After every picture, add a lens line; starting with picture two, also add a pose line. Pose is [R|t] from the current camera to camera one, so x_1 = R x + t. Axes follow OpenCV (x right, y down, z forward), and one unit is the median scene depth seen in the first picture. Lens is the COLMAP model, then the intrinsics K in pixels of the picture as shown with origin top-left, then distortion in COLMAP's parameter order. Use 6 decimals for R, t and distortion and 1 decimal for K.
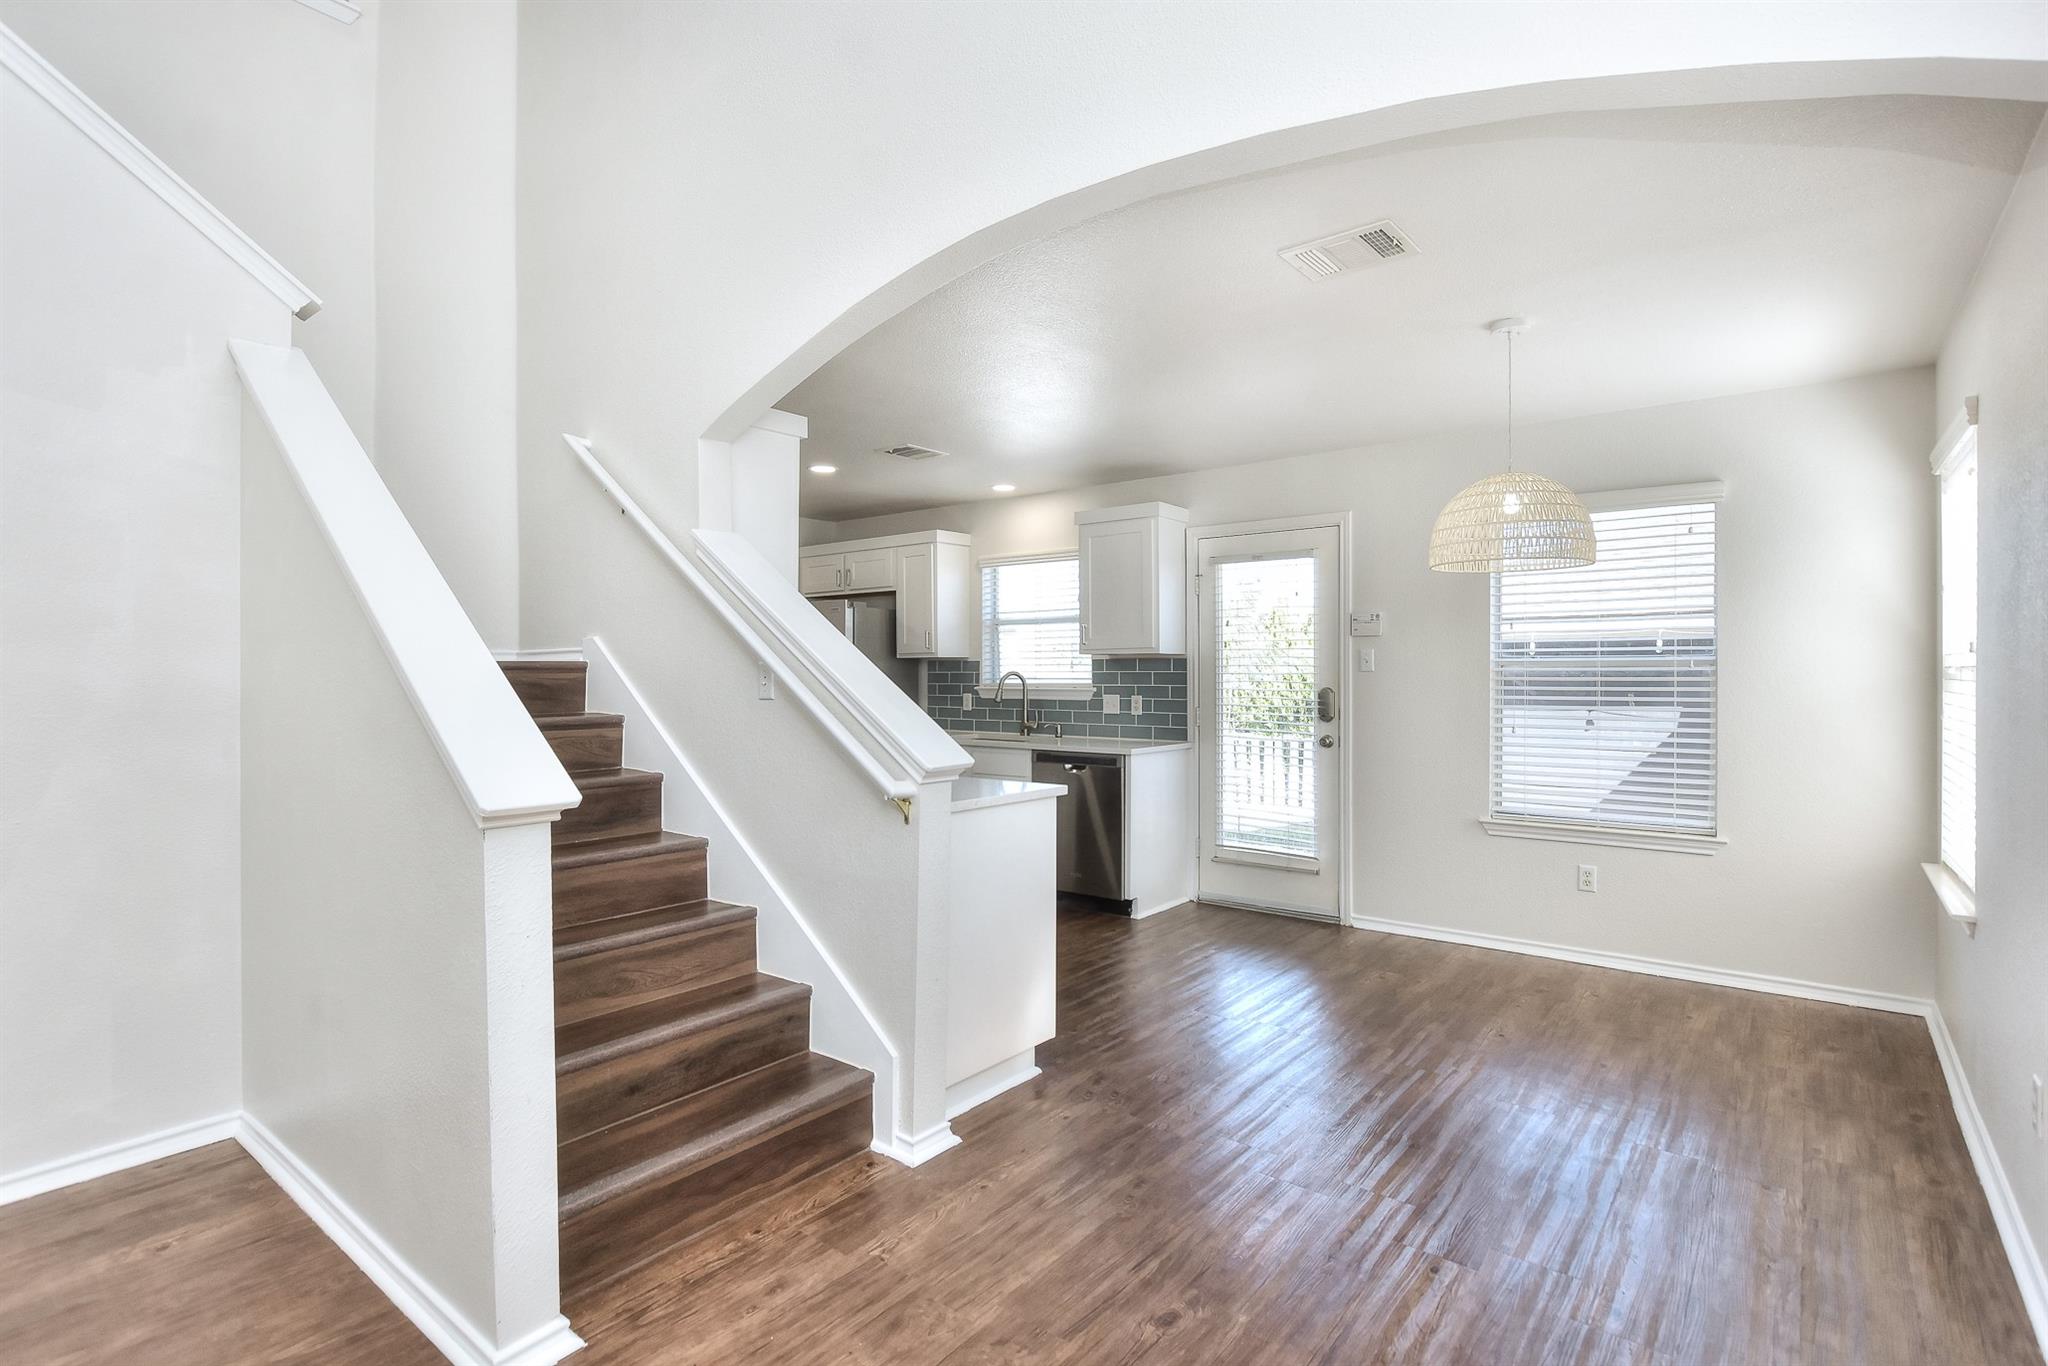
lens RADIAL K [[989.2, 0, 1033.3], [0, 989.2, 689.1], [0, 0, 1]] dist [-0.007203, 0.000099]
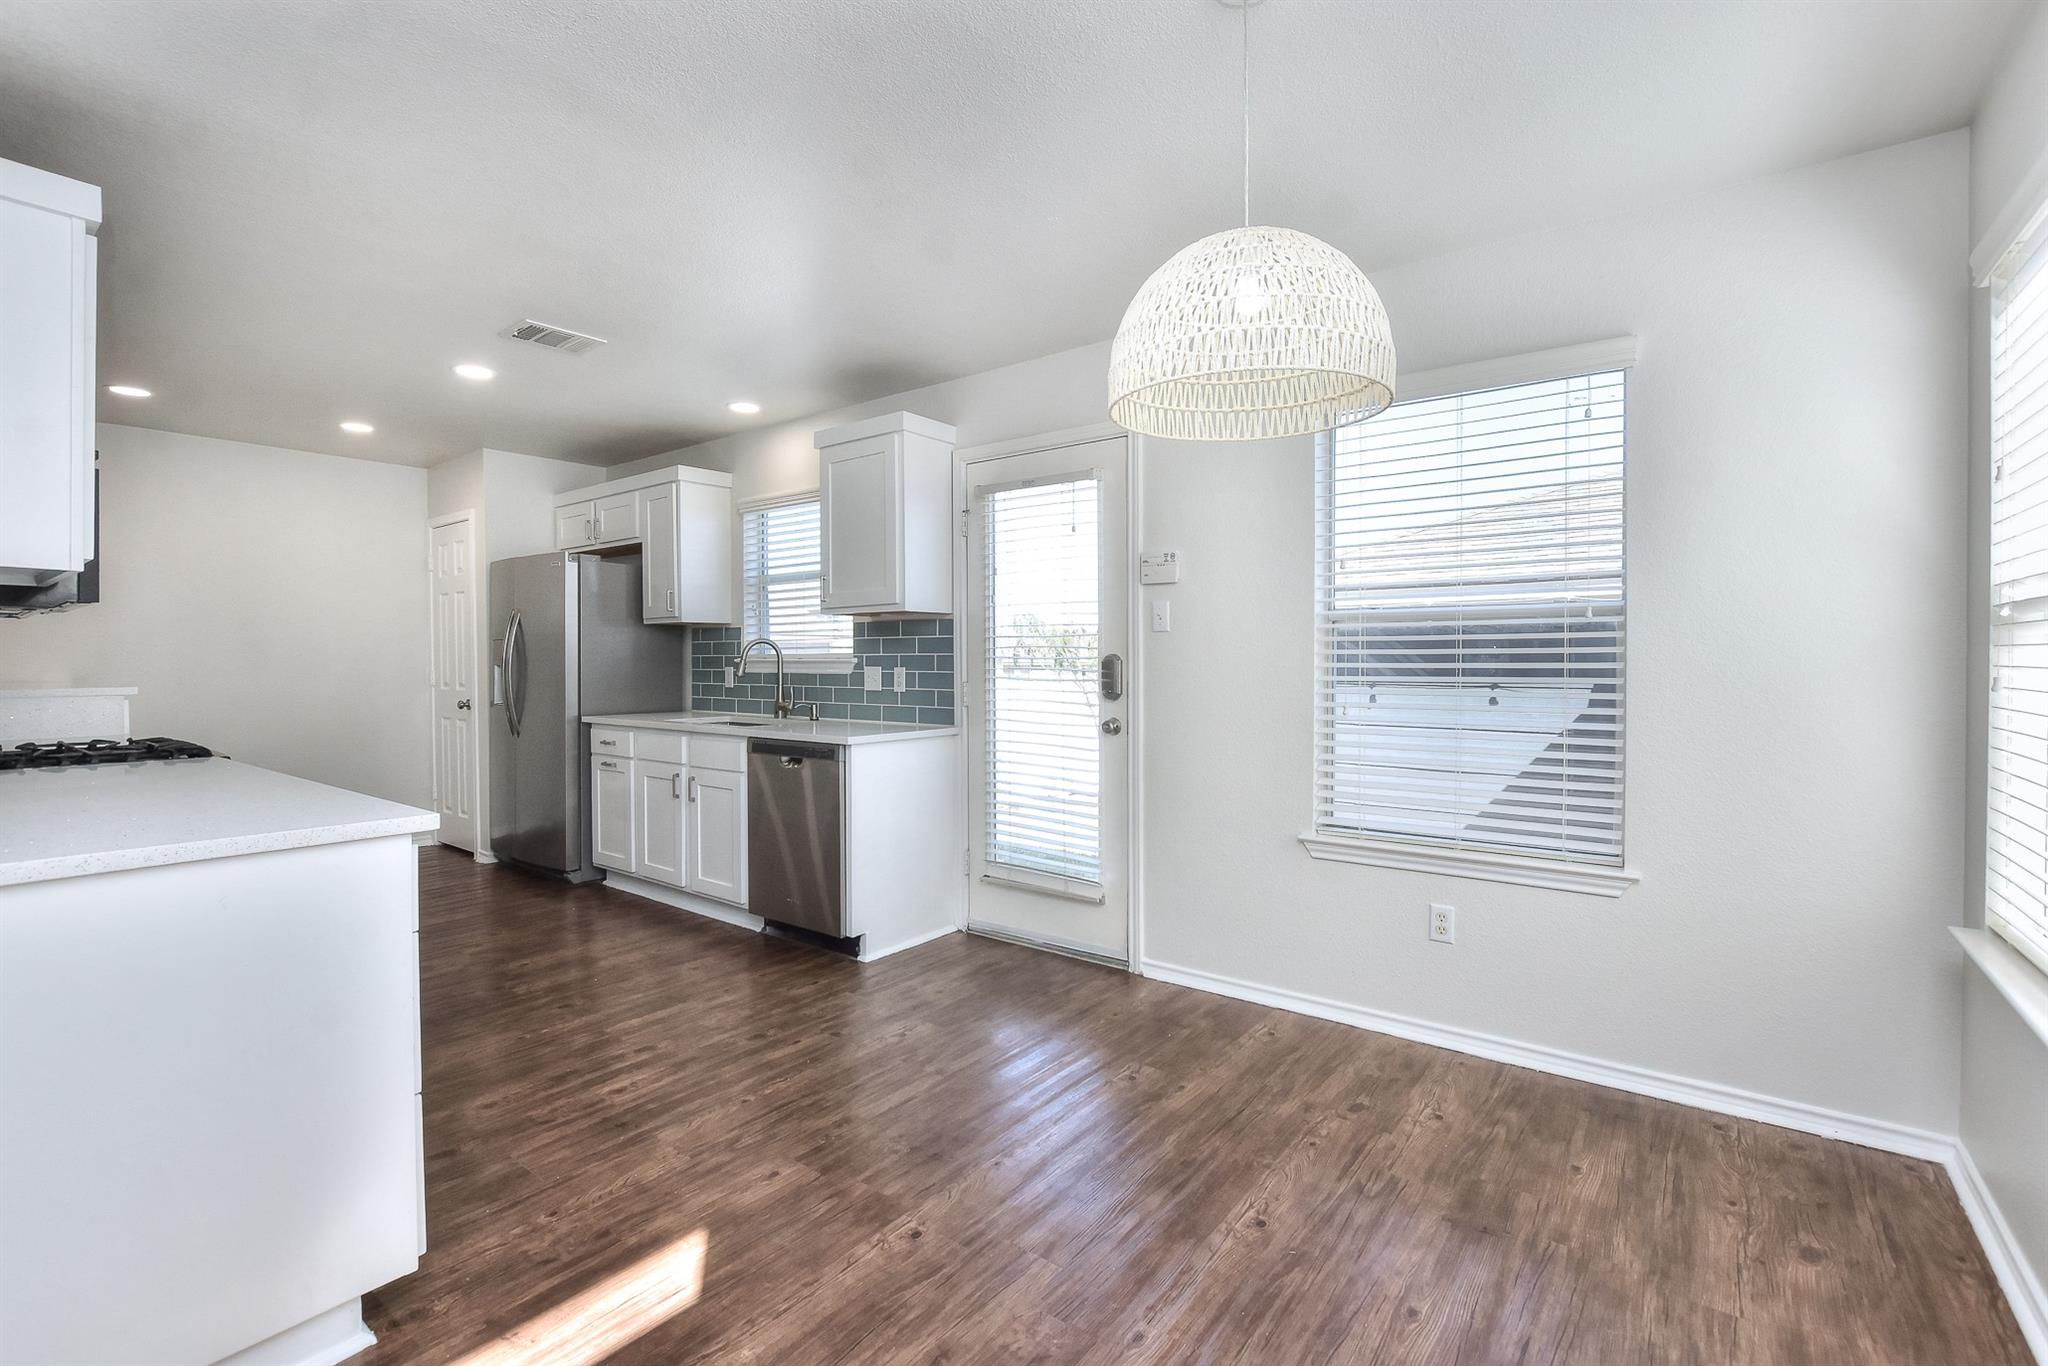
lens RADIAL K [[909.3, 0, 1024.0], [0, 909.3, 683.0], [0, 0, 1]] dist [-0.022482, 0.004885]
pose [[0.999935, -0.000727, 0.011383, 0.216340], [0.000605, 0.999942, 0.010764, 0.012422], [-0.011390, -0.010756, 0.999877, 0.306032]]
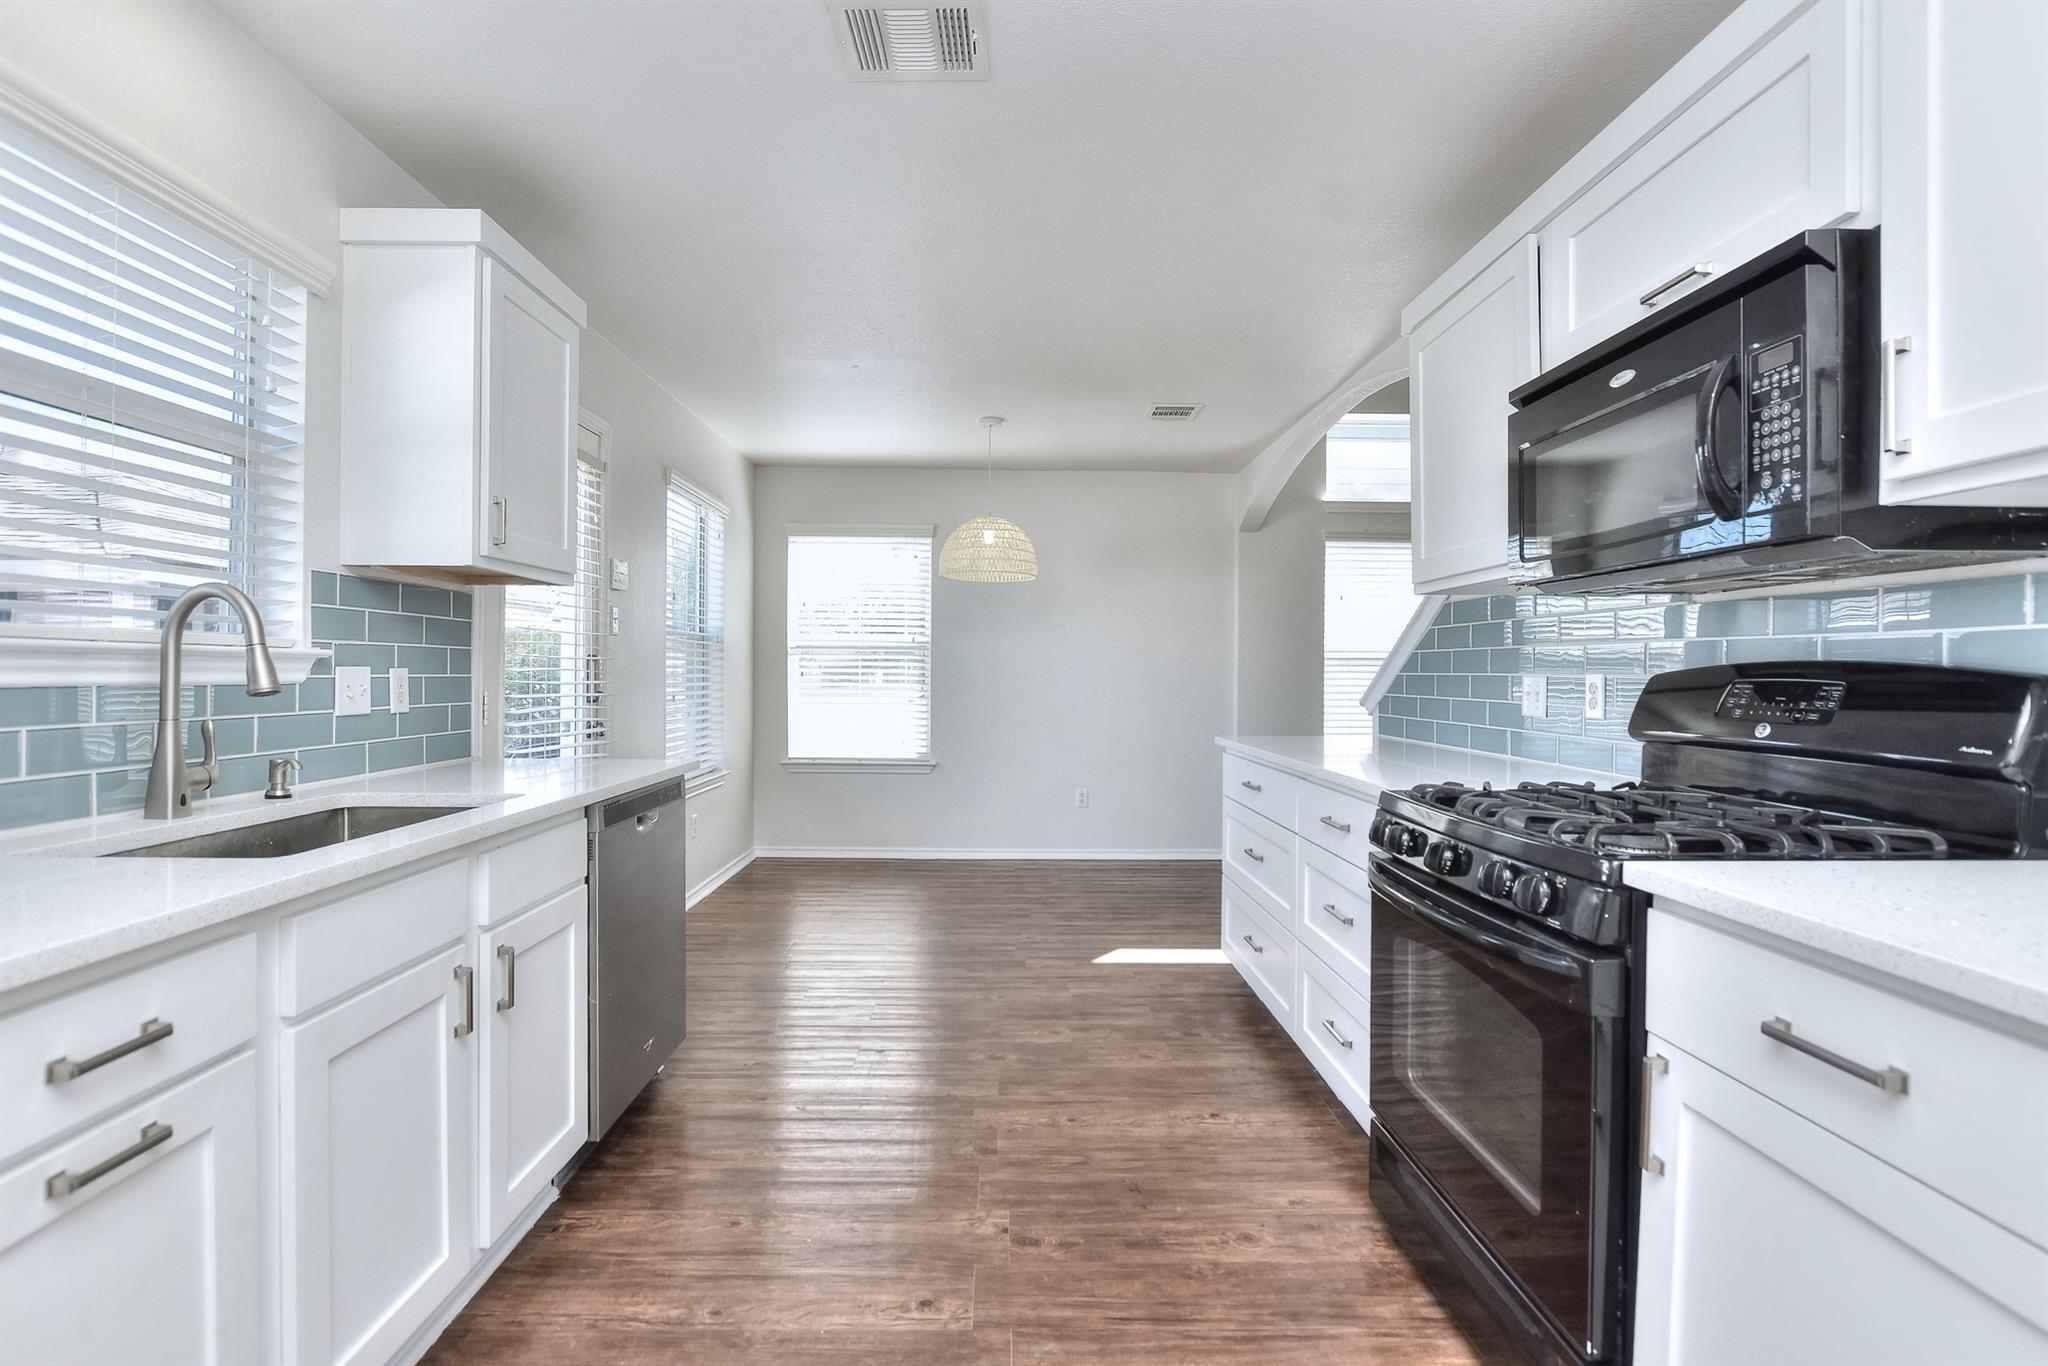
lens RADIAL K [[922.5, 0, 1004.1], [0, 922.5, 670.7], [0, 0, 1]] dist [0.000497, 0.000854]
pose [[-0.620963, 0.000465, 0.783840, -0.418014], [0.007642, 0.999956, 0.005461, 0.008183], [-0.783803, 0.009382, -0.620939, 1.156671]]
